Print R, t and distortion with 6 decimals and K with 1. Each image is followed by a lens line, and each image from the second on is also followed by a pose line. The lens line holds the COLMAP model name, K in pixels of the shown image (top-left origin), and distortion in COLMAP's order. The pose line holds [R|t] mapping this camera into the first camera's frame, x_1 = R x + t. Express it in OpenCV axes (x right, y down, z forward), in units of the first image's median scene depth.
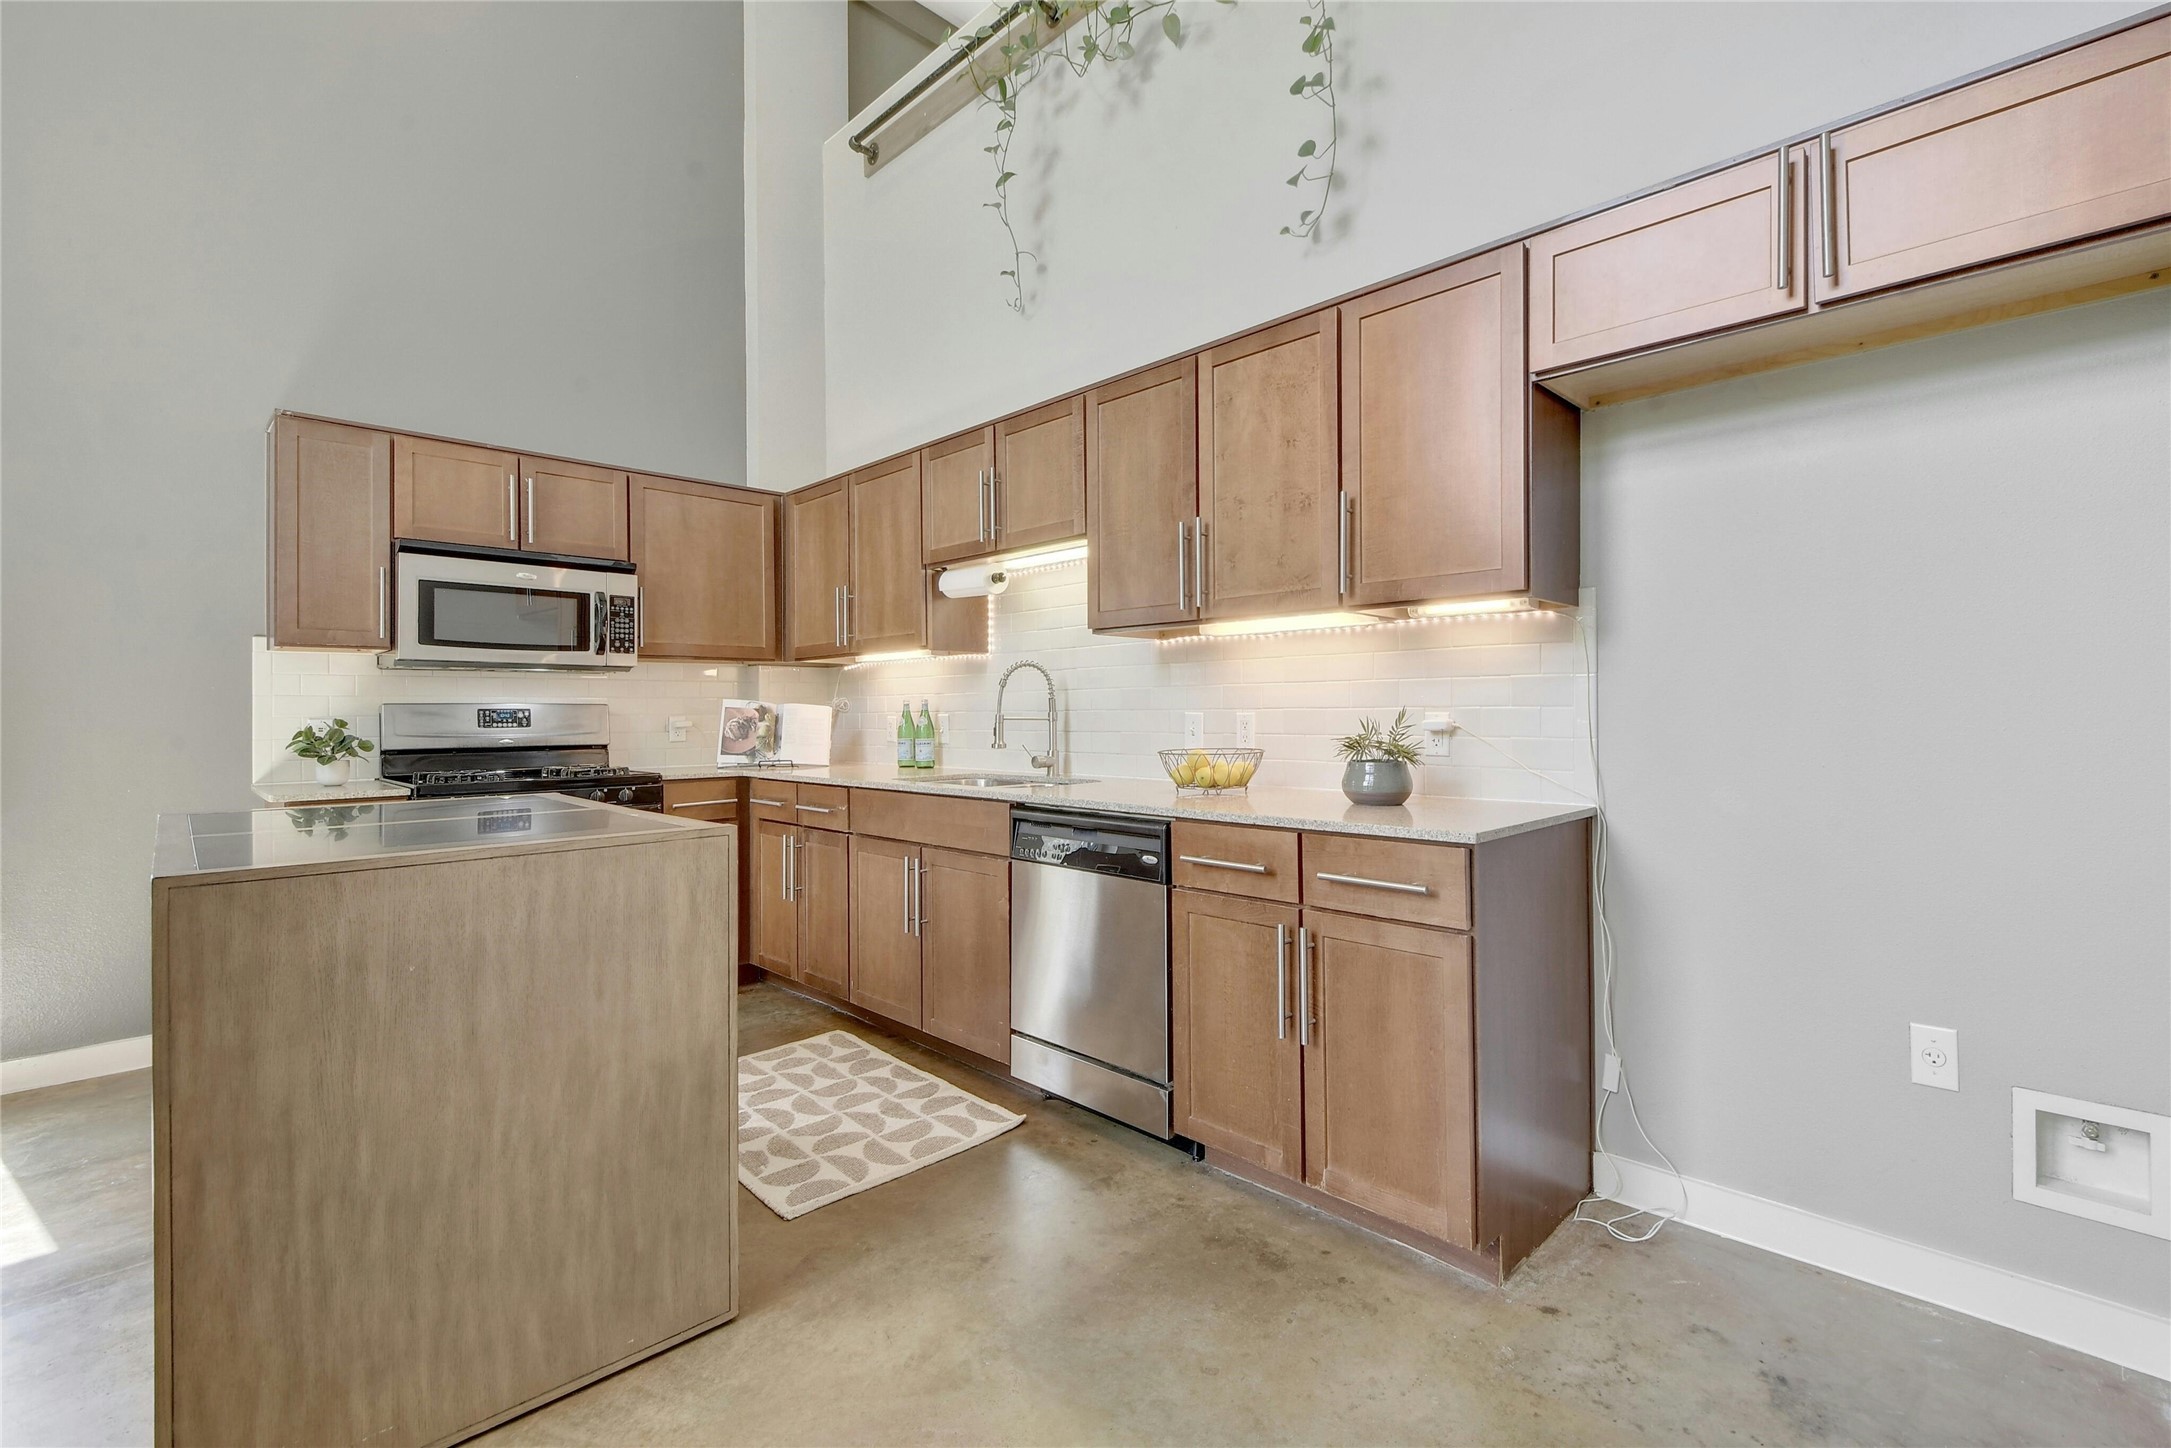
lens RADIAL K [[949.2, 0, 1165.0], [0, 949.2, 705.5], [0, 0, 1]] dist [0.004877, -0.005712]
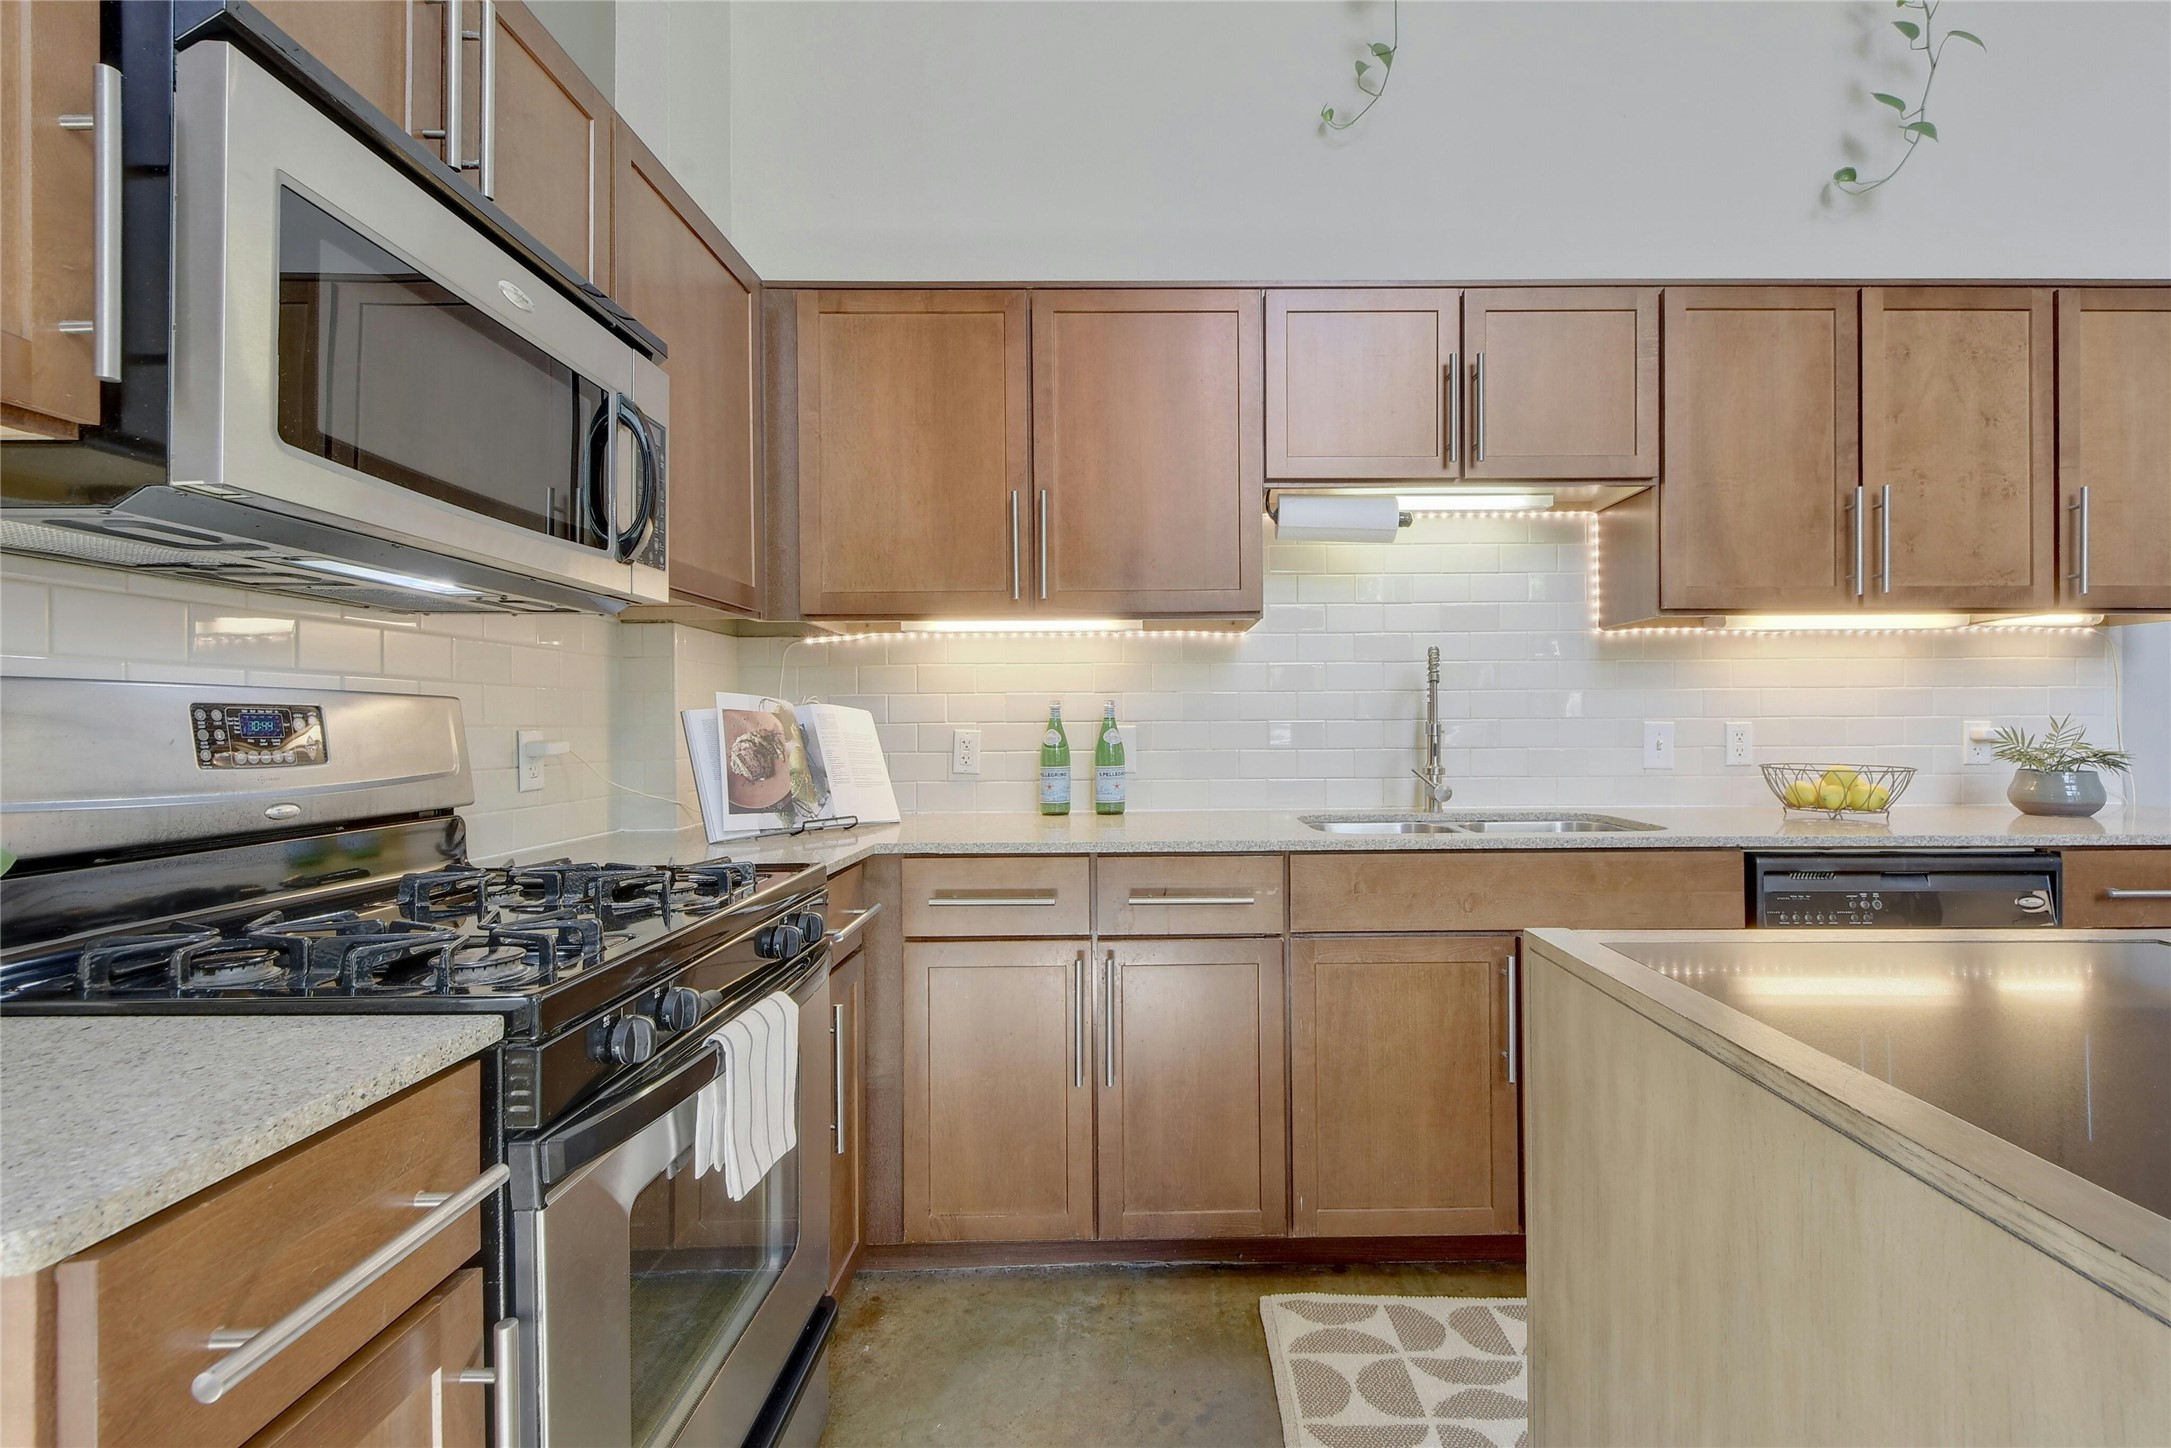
lens RADIAL K [[949.2, 0, 1153.5], [0, 949.2, 724.9], [0, 0, 1]] dist [0.004877, -0.005712]
pose [[0.724046, 0.000126, 0.689752, -1.064551], [-0.003483, 0.999988, 0.003473, 0.011341], [-0.689743, -0.004917, 0.724038, 0.892516]]
